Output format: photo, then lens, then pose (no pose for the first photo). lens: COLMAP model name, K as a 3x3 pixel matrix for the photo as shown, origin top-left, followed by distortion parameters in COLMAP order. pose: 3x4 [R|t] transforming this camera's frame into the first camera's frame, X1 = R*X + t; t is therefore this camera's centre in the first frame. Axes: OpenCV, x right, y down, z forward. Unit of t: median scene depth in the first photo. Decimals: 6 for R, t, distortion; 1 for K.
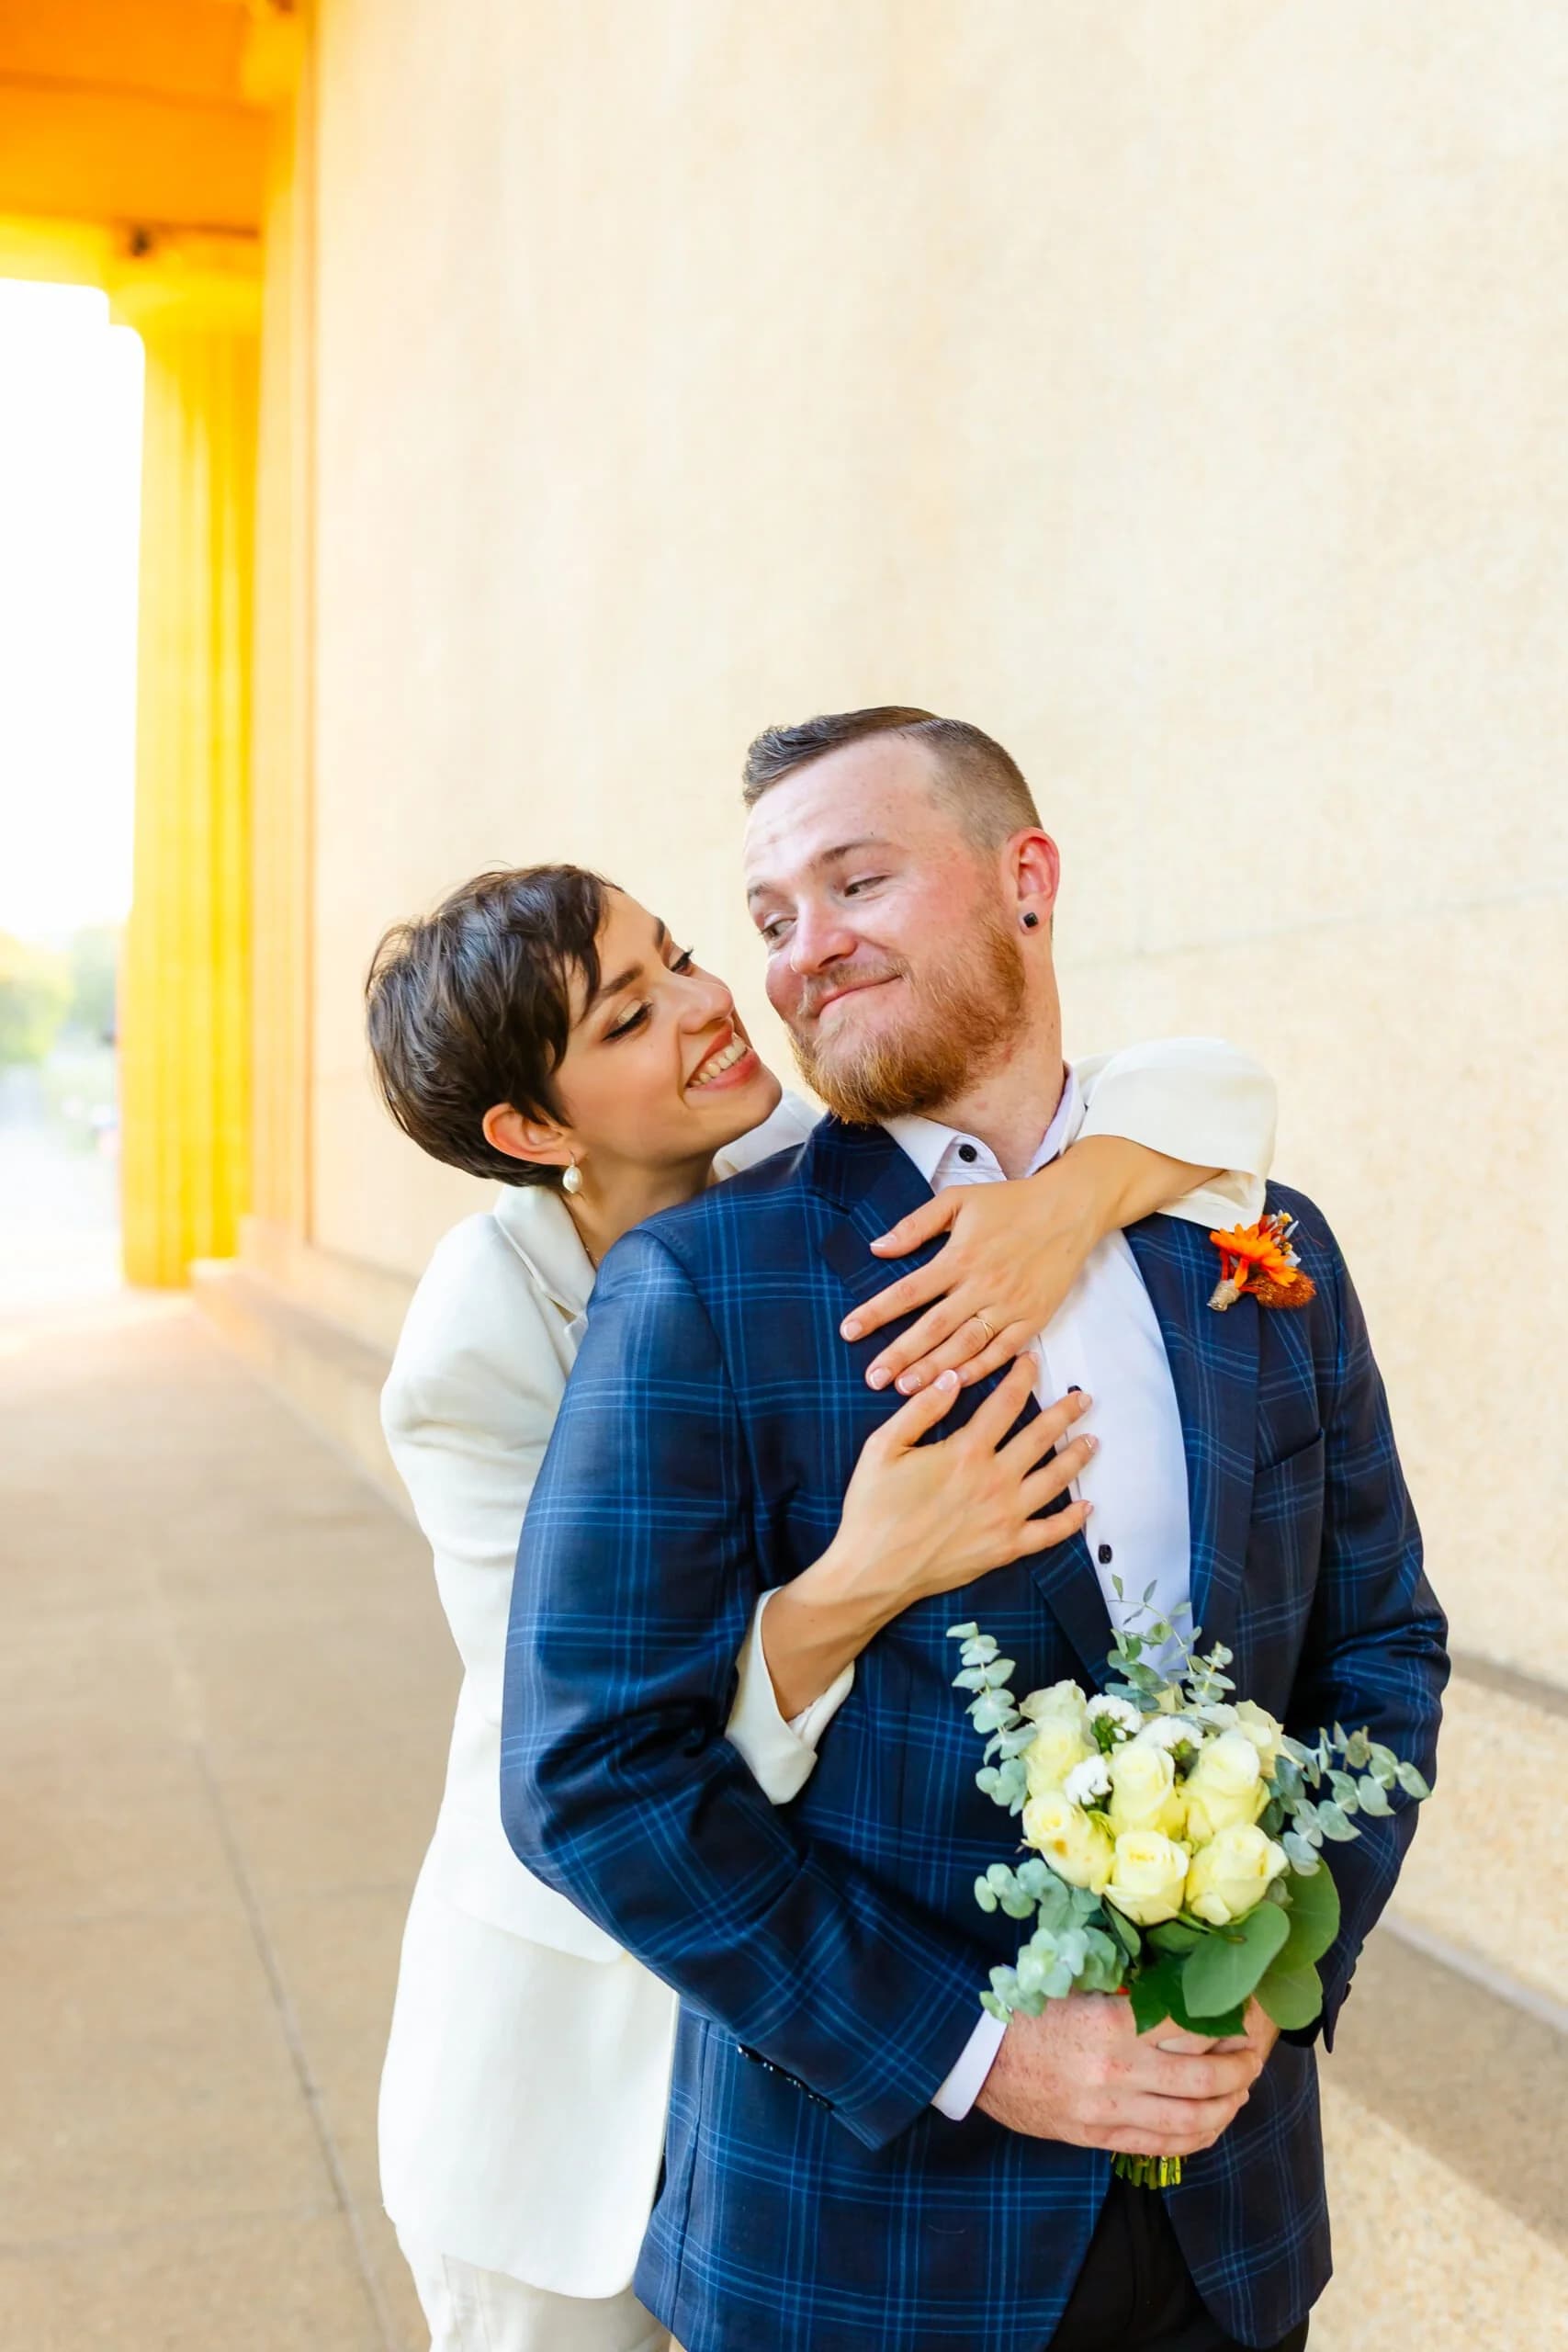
lens RADIAL K [[2361.0, 0, 776.2], [0, 2361.0, 1203.4], [0, 0, 1]] dist [-0.086981, 0.230142]
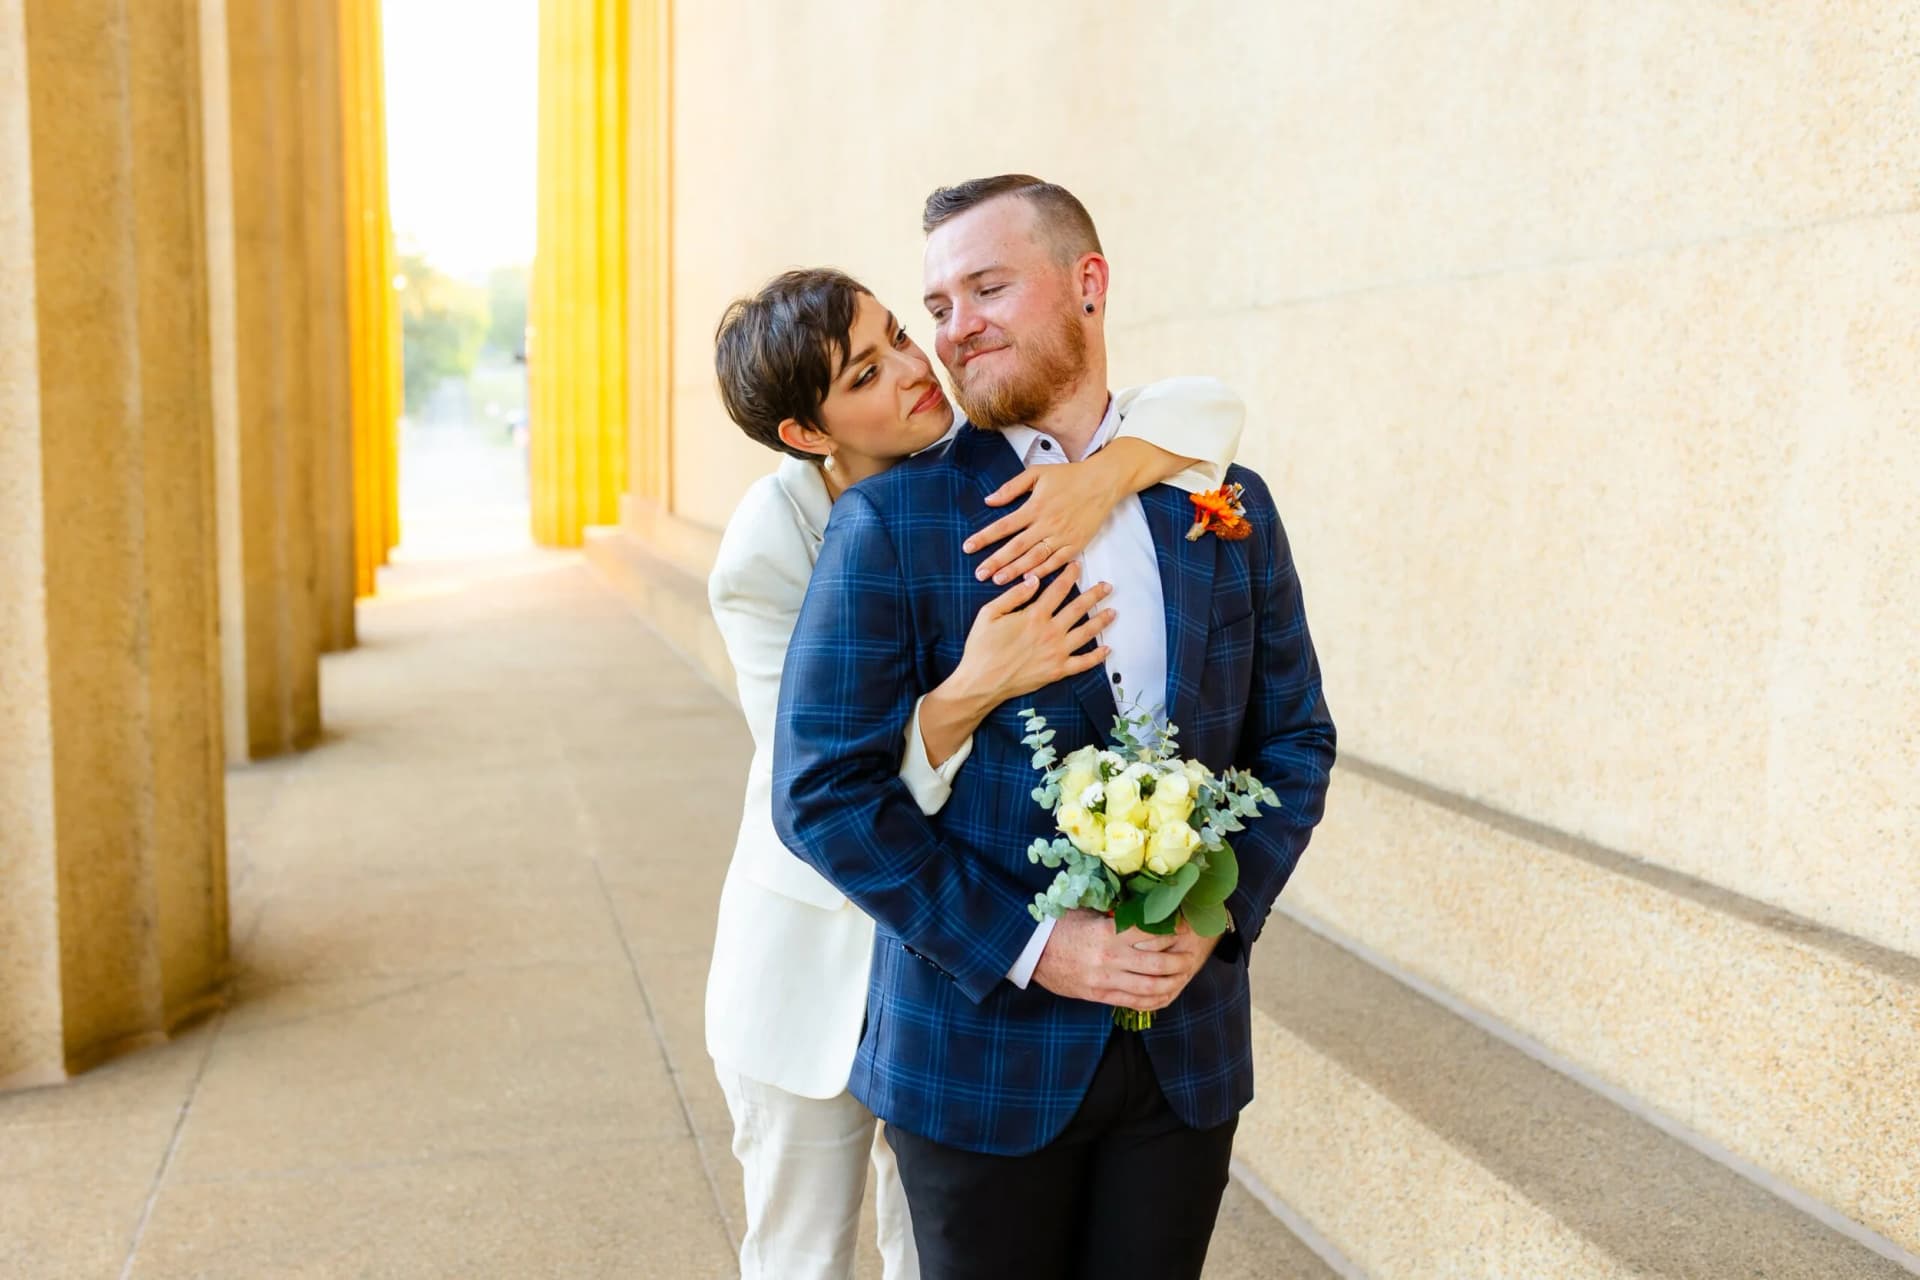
lens RADIAL K [[1811.6, 0, 944.2], [0, 1811.6, 637.1], [0, 0, 1]] dist [0.000027, -0.001071]
pose [[0.998823, 0.011614, -0.047084, 0.076529], [-0.007690, 0.996547, 0.082668, 0.009287], [0.047881, -0.082209, 0.995464, -0.350488]]
